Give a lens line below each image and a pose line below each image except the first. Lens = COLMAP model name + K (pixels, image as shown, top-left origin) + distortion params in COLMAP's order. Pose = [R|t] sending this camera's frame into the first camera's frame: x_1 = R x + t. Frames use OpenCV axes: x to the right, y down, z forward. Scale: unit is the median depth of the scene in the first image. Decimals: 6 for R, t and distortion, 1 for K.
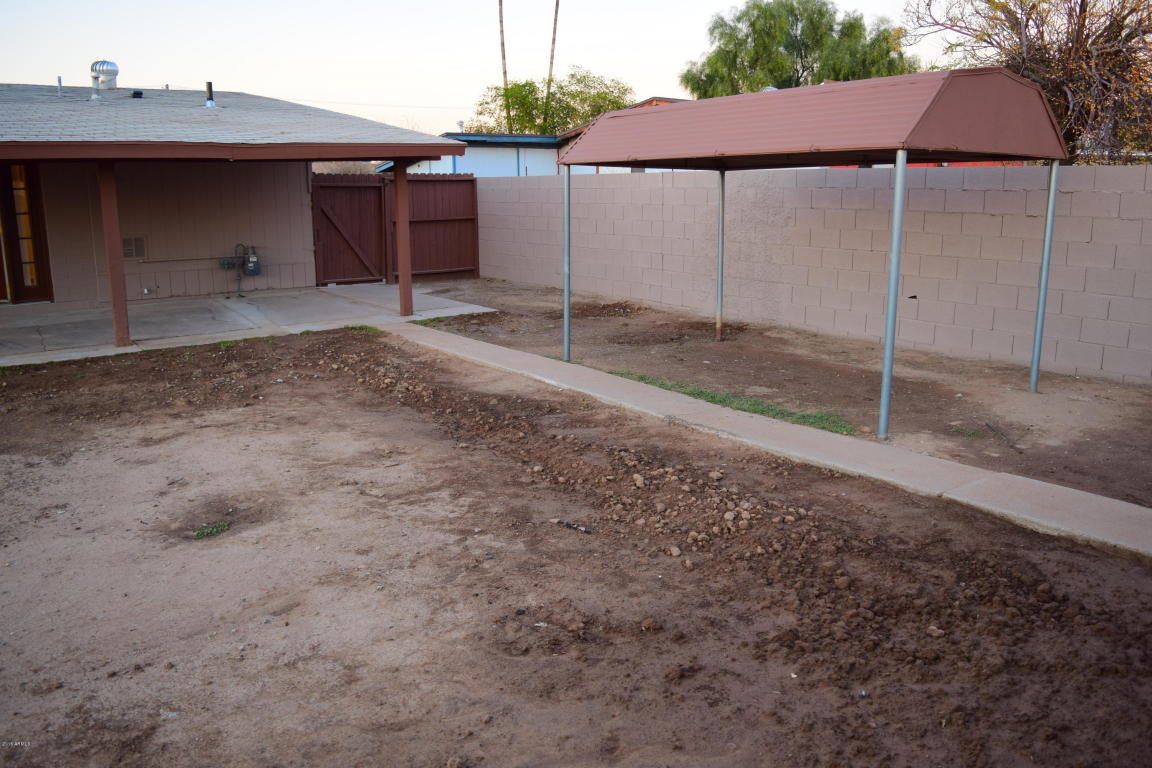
lens RADIAL K [[906.7, 0, 574.0], [0, 906.7, 388.7], [0, 0, 1]] dist [-0.091624, 0.018017]
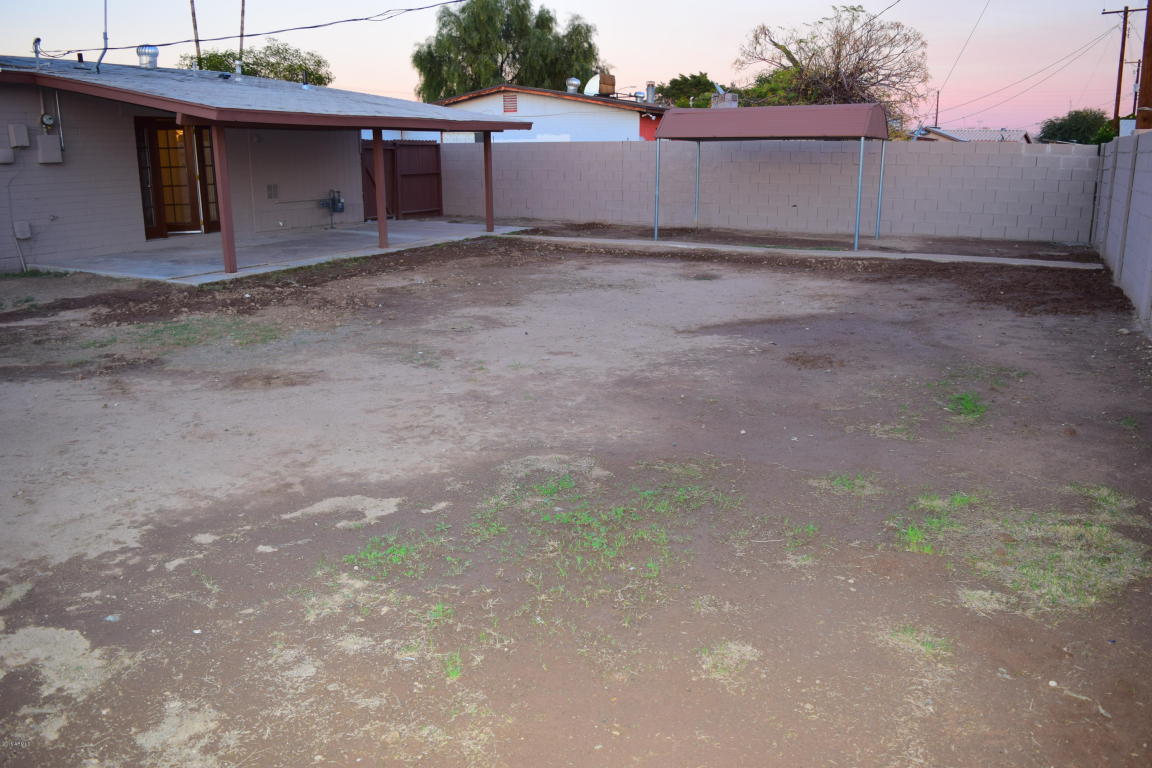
lens RADIAL K [[906.7, 0, 577.1], [0, 906.7, 388.3], [0, 0, 1]] dist [-0.091624, 0.018017]
pose [[0.901648, -0.104891, 0.419557, -0.836239], [0.090152, 0.994415, 0.054867, 0.132225], [-0.422970, -0.011647, 0.906069, -0.547463]]
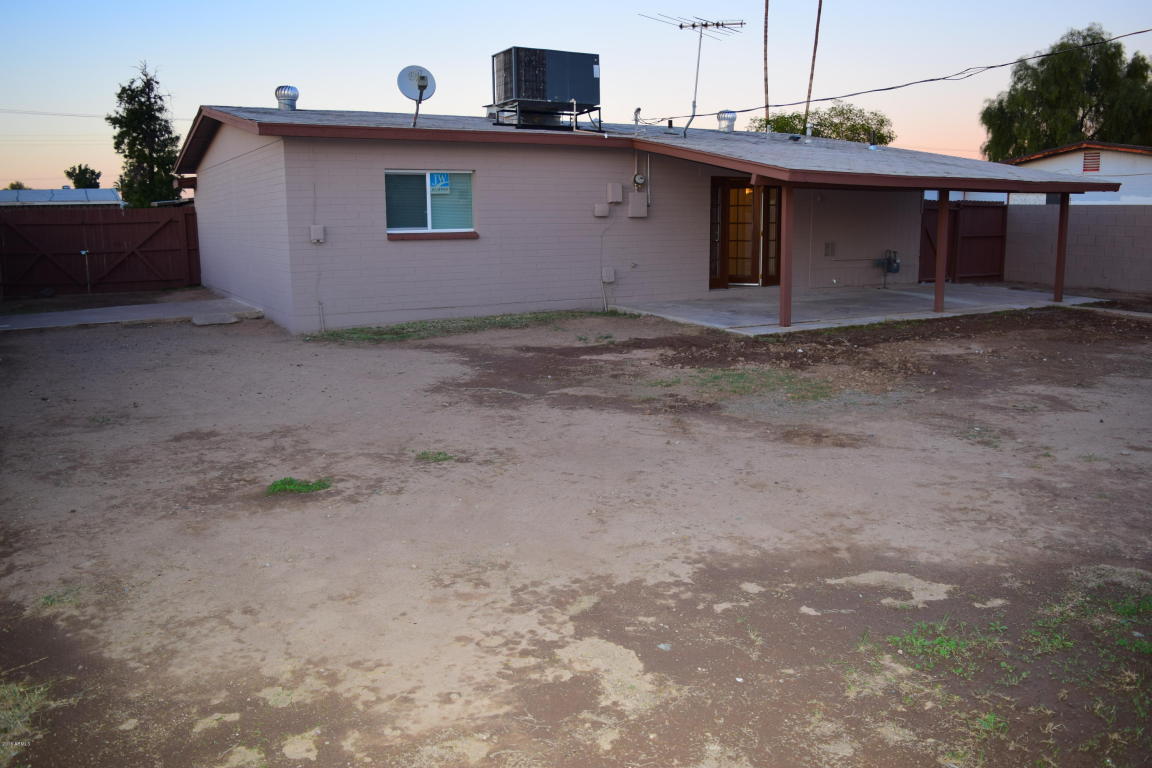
lens RADIAL K [[906.7, 0, 577.4], [0, 906.7, 389.1], [0, 0, 1]] dist [-0.091624, 0.018017]
pose [[0.990808, 0.025060, -0.132938, -0.852821], [-0.028424, 0.999320, -0.023474, 0.126430], [0.132259, 0.027037, 0.990846, -0.541112]]
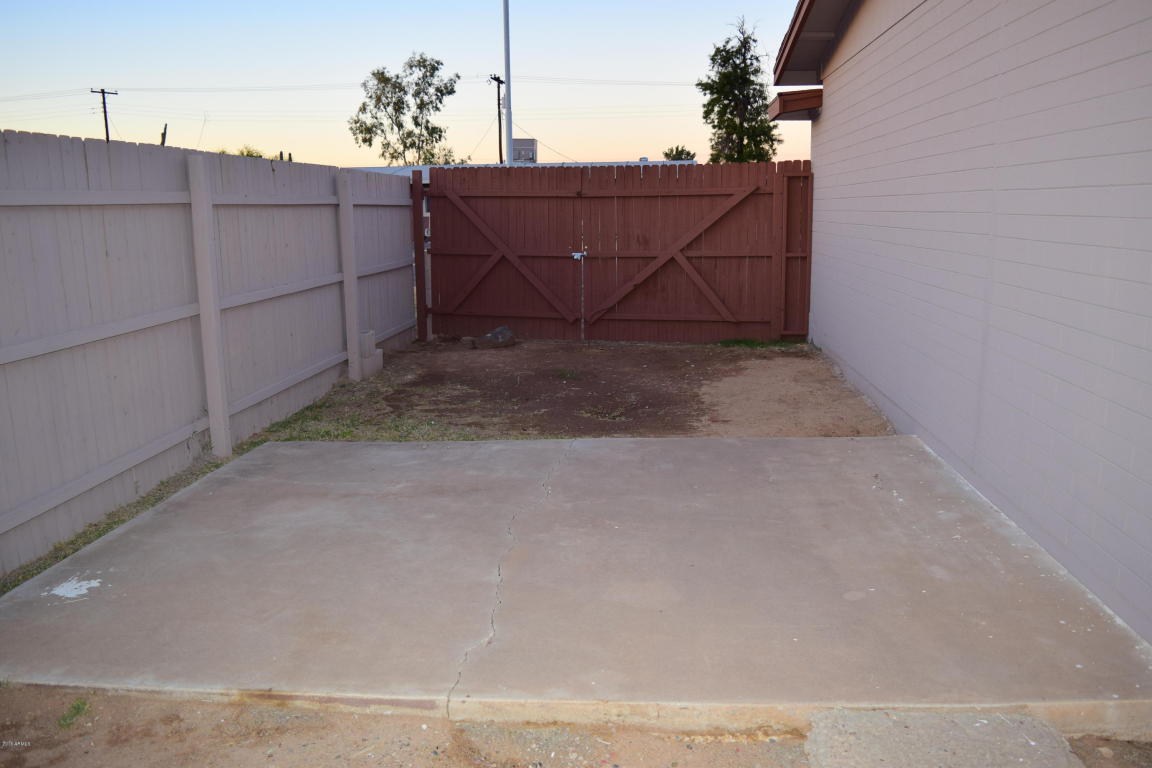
lens RADIAL K [[906.7, 0, 580.0], [0, 906.7, 385.5], [0, 0, 1]] dist [-0.091624, 0.018017]
pose [[0.732325, 0.131193, -0.668198, -1.522047], [-0.138684, 0.989434, 0.042271, -0.089888], [0.666683, 0.061713, 0.742782, 0.508917]]
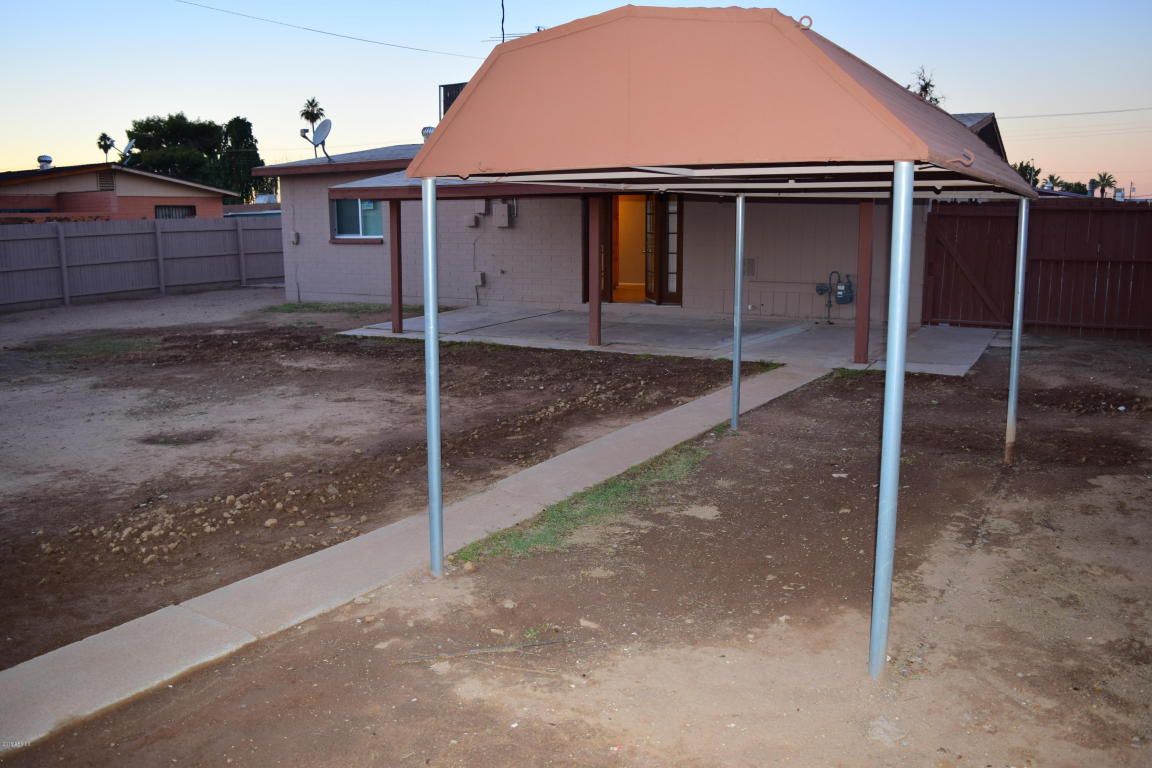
lens RADIAL K [[903.9, 0, 579.0], [0, 903.9, 383.1], [0, 0, 1]] dist [-0.077212, -0.007233]
pose [[0.381578, 0.168360, -0.908874, 0.588310], [-0.192061, 0.976254, 0.100208, -0.110696], [0.904163, 0.136322, 0.404853, 0.452935]]
